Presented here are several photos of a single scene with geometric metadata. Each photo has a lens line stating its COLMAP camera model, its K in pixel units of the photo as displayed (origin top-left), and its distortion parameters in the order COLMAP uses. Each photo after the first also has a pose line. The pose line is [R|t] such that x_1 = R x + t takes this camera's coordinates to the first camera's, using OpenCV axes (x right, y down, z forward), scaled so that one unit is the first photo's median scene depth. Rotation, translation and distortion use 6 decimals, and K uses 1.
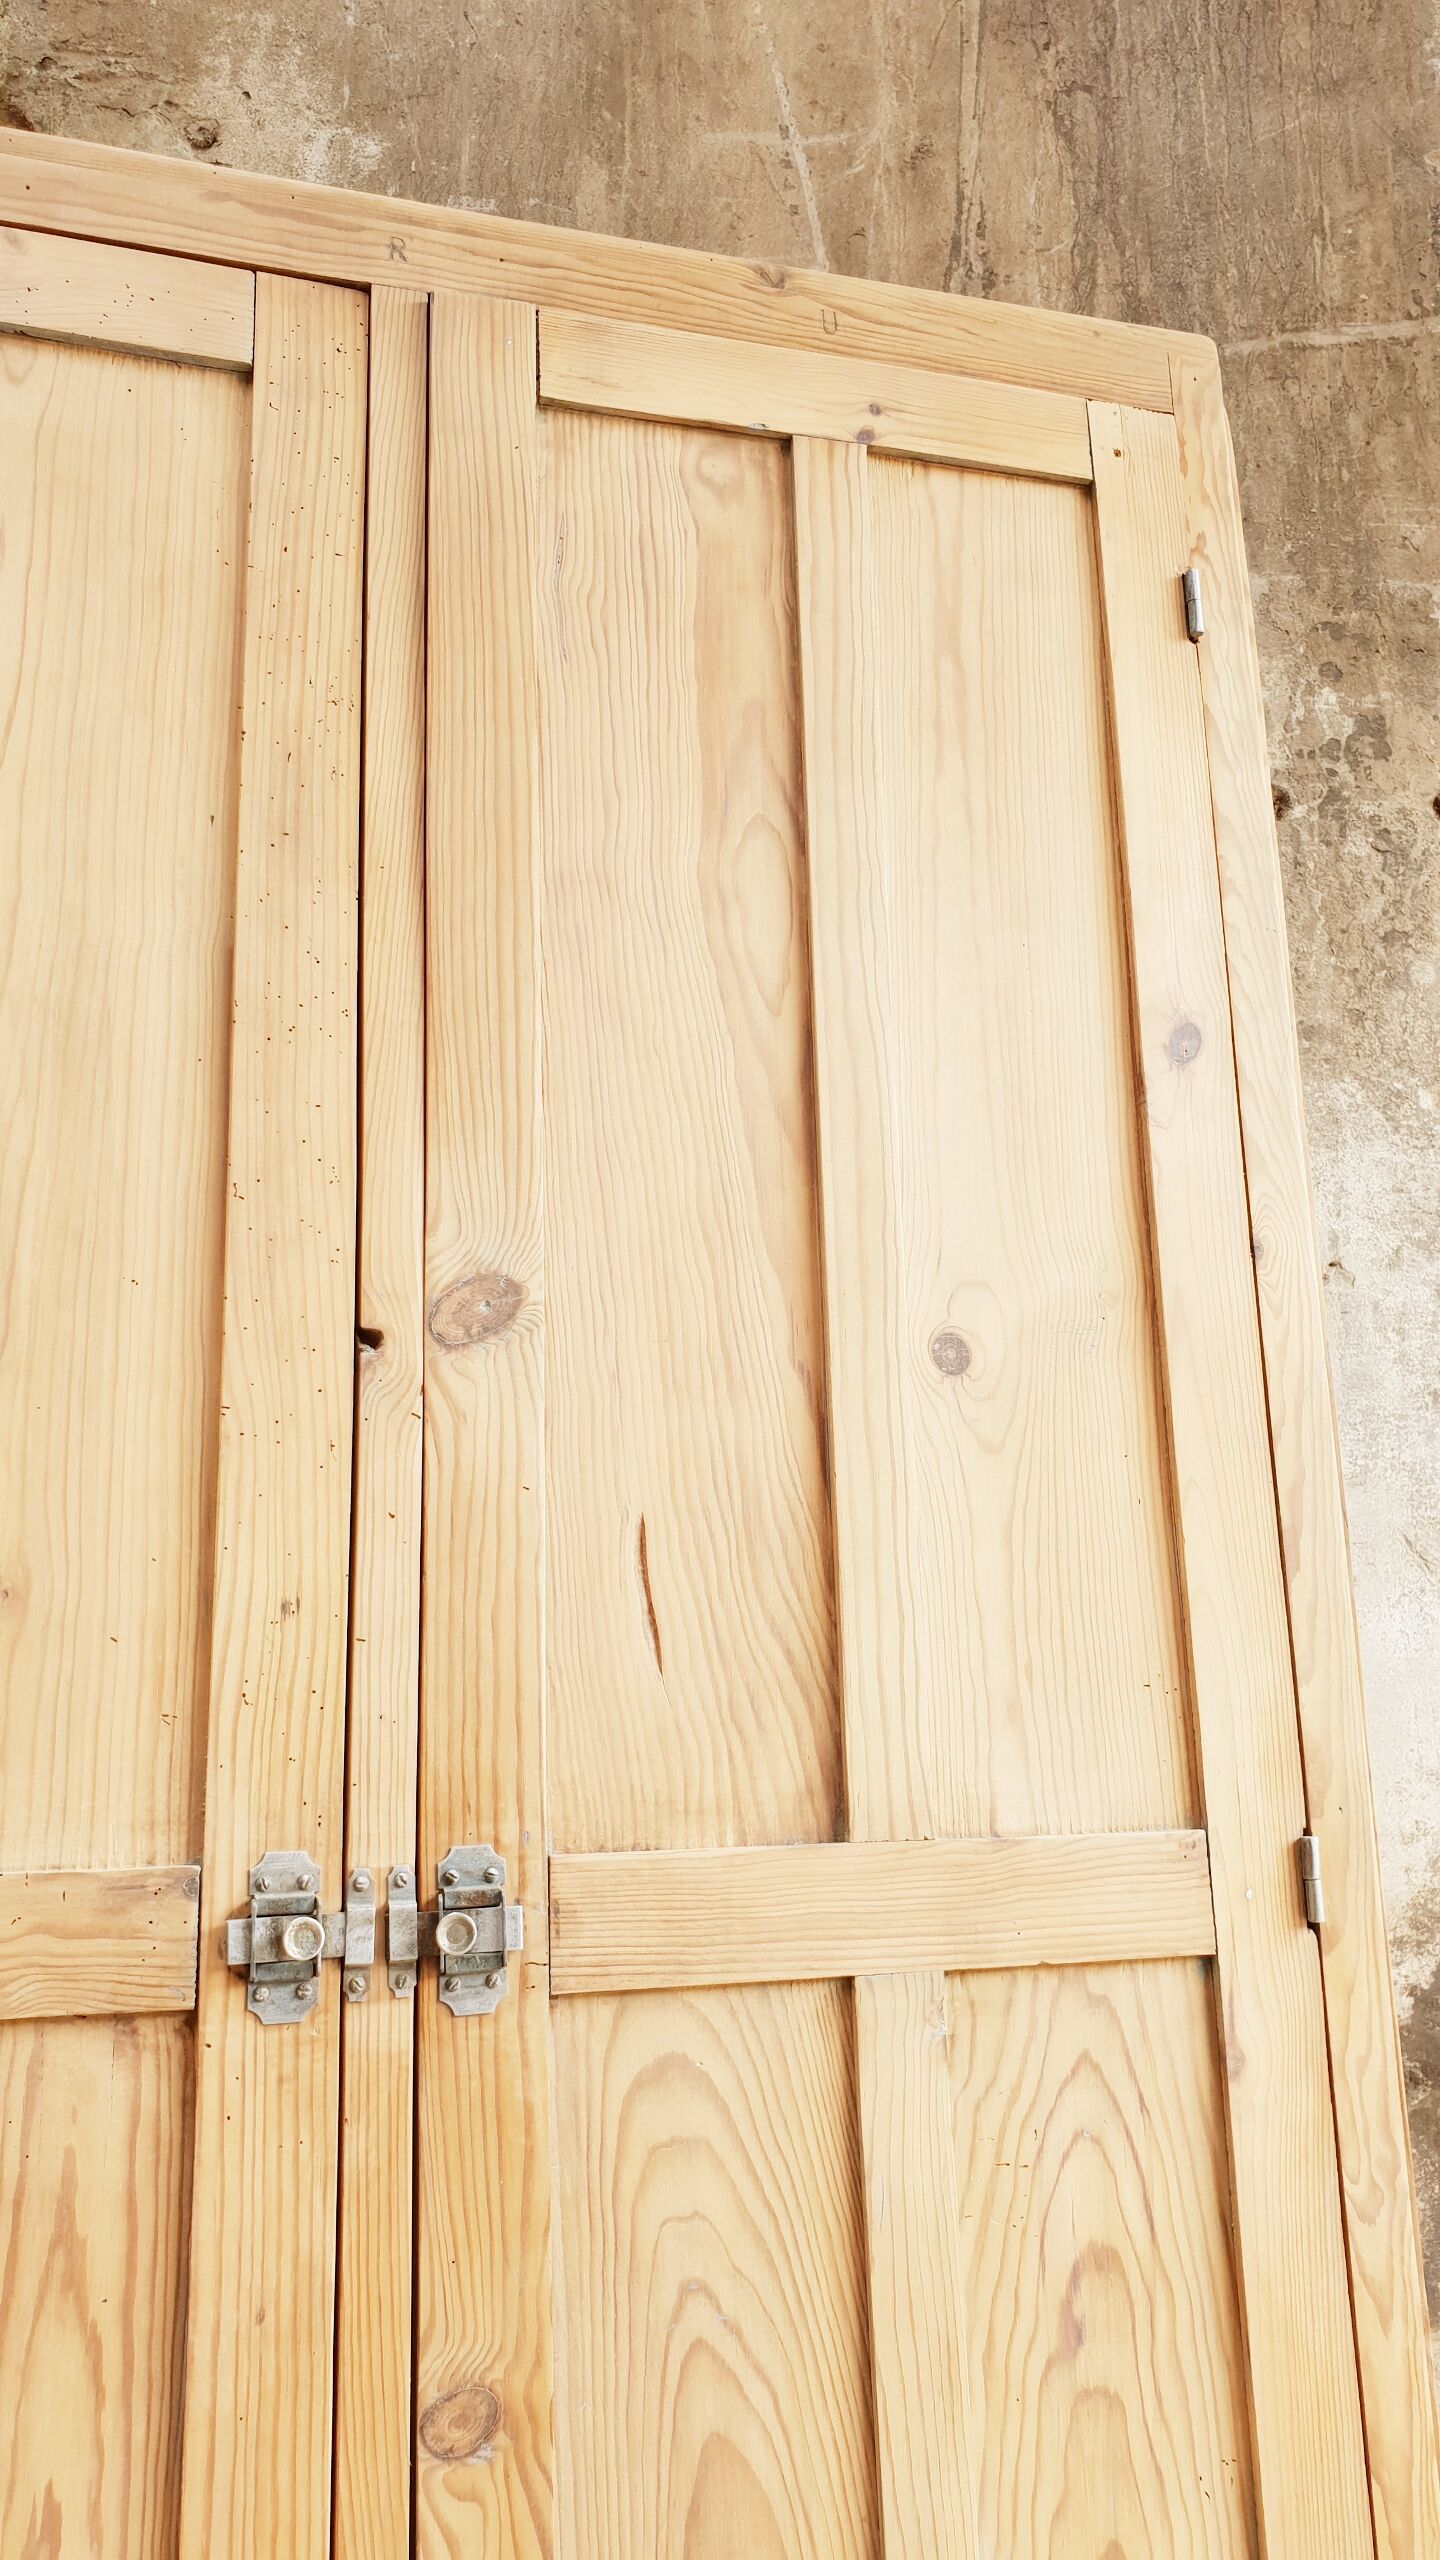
lens RADIAL K [[2012.5, 0, 757.4], [0, 2012.5, 1283.4], [0, 0, 1]] dist [-0.010785, 0.035428]
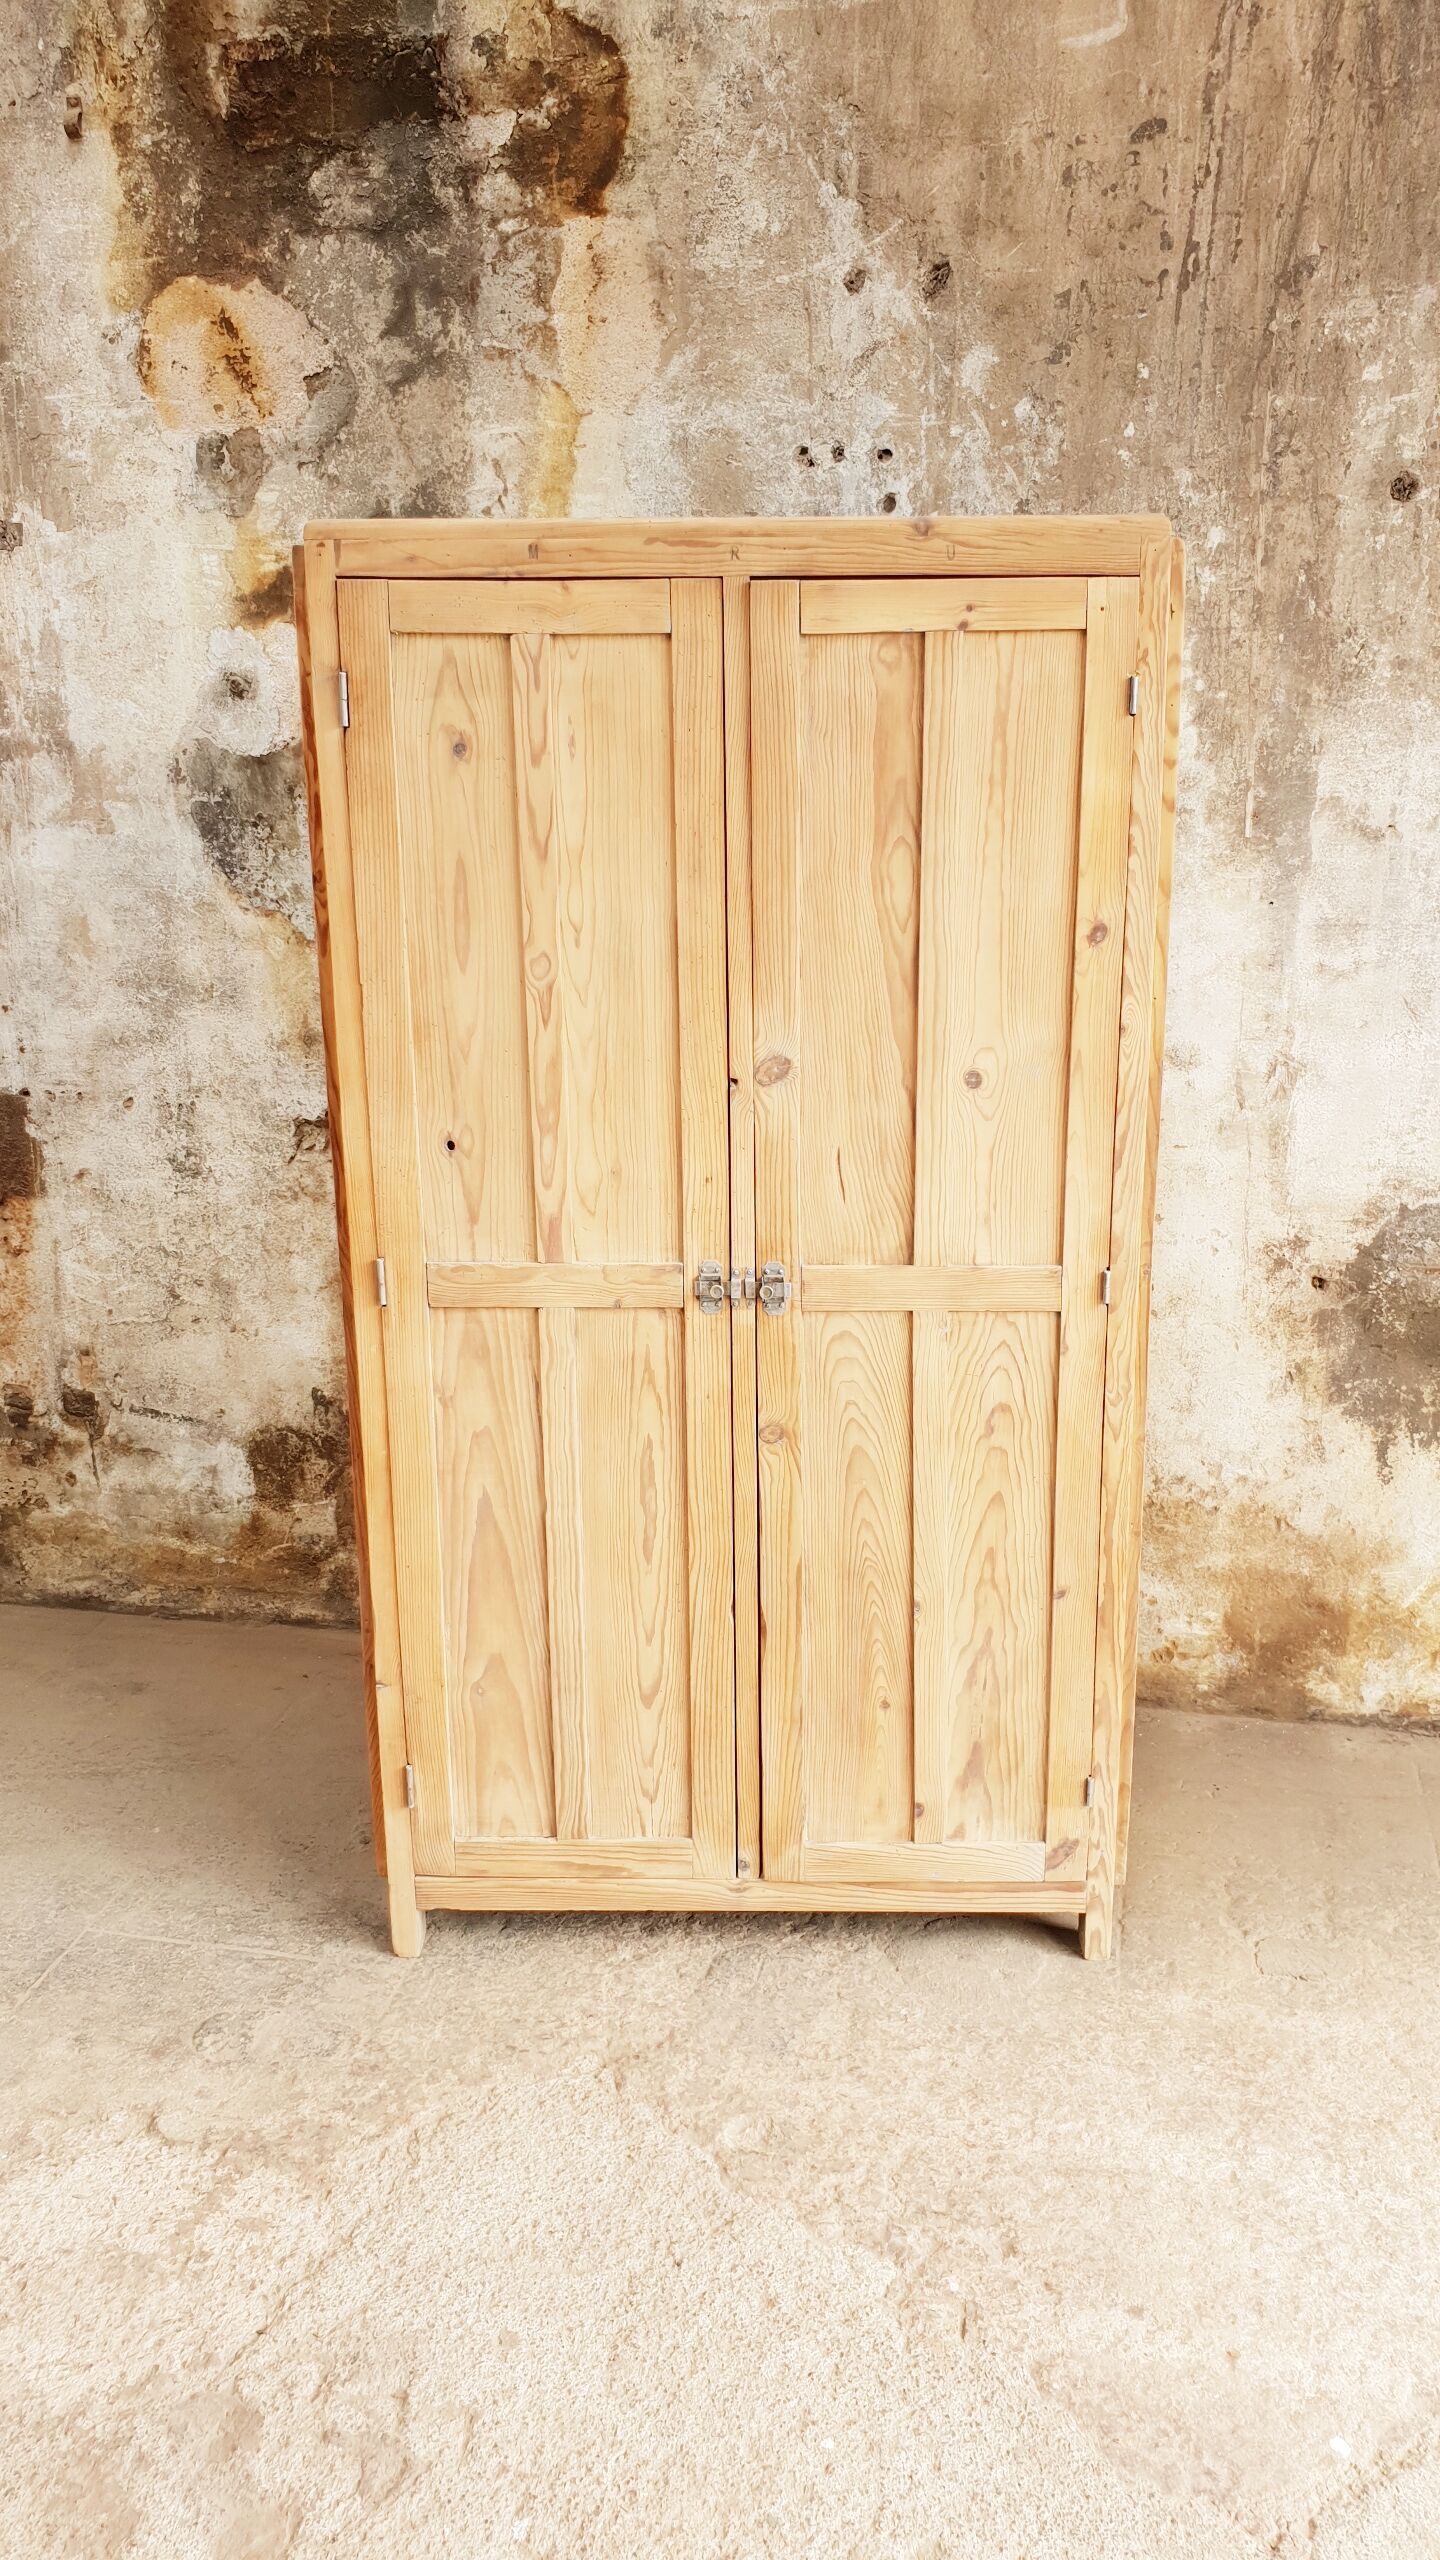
lens RADIAL K [[2012.5, 0, 746.9], [0, 2012.5, 1255.7], [0, 0, 1]] dist [-0.010785, 0.035428]
pose [[0.952179, 0.105104, -0.286894, 0.615510], [0.052456, 0.868797, 0.492383, -1.093772], [0.301004, -0.483886, 0.821736, -1.294191]]
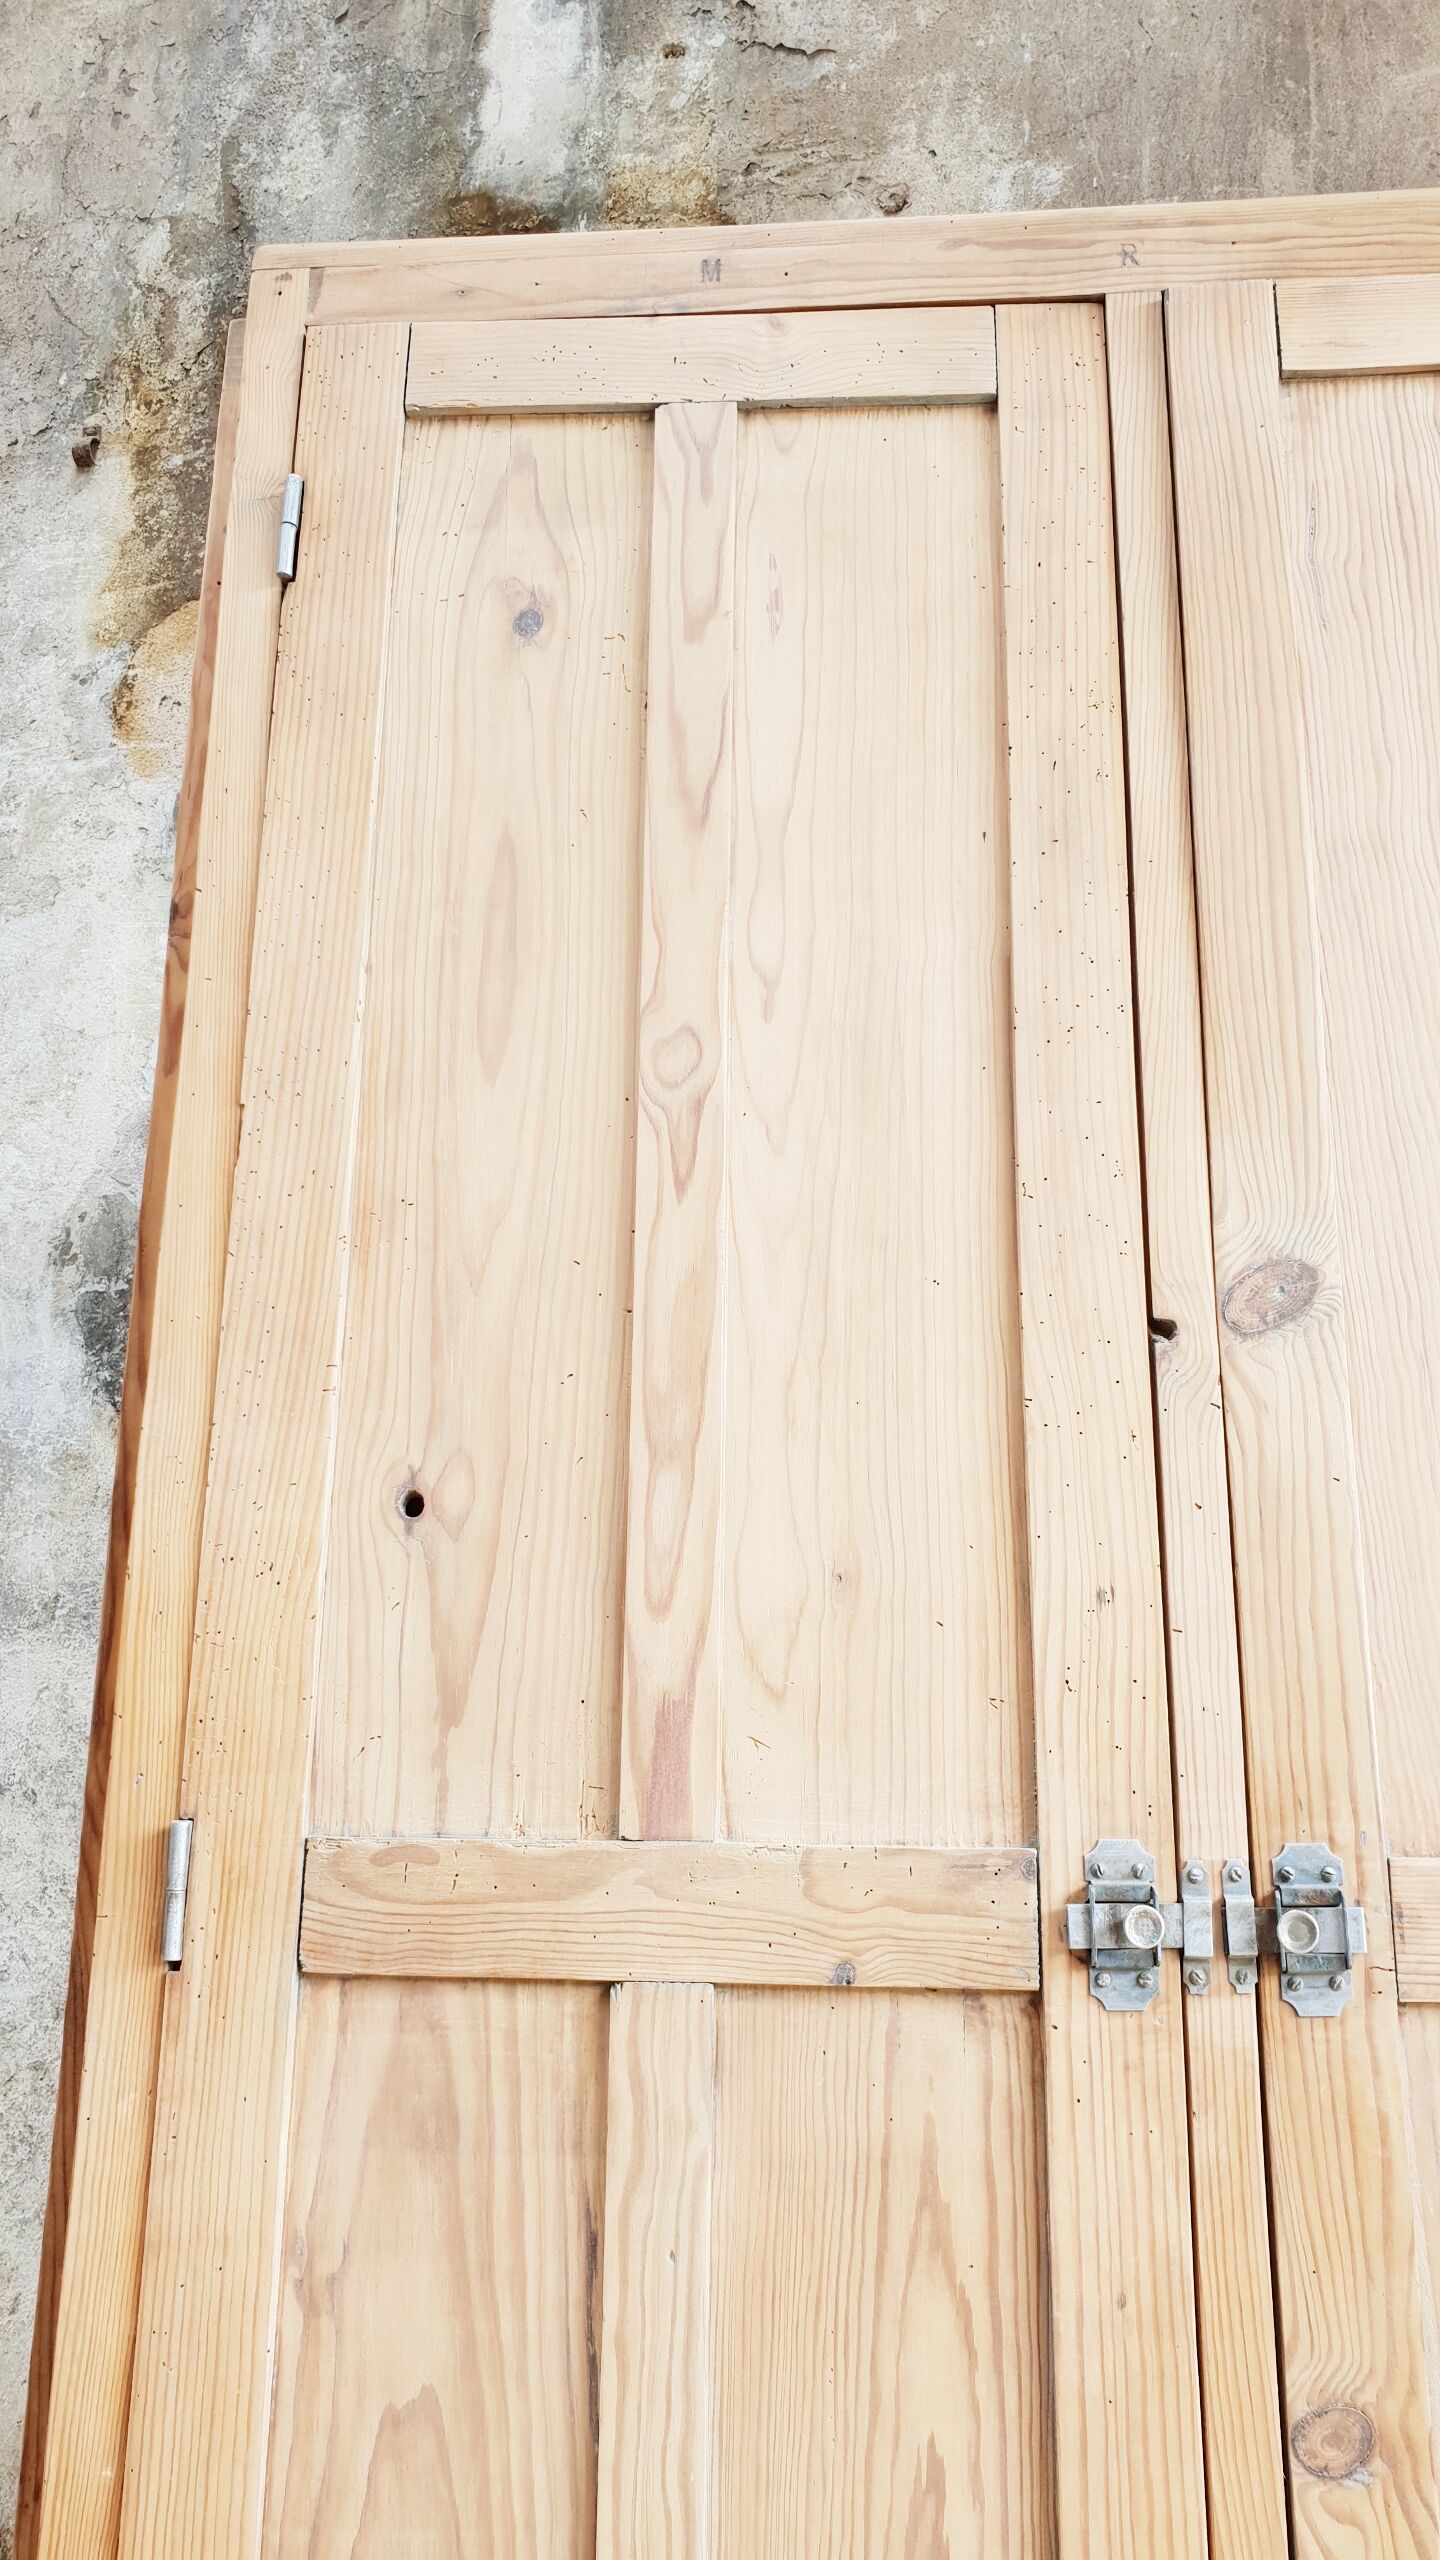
lens RADIAL K [[2012.5, 0, 745.4], [0, 2012.5, 1252.9], [0, 0, 1]] dist [-0.010785, 0.035428]
pose [[0.941215, -0.049253, -0.334197, -0.056835], [0.042299, 0.998711, -0.028060, 0.009290], [0.335148, 0.012275, 0.942085, -0.014798]]
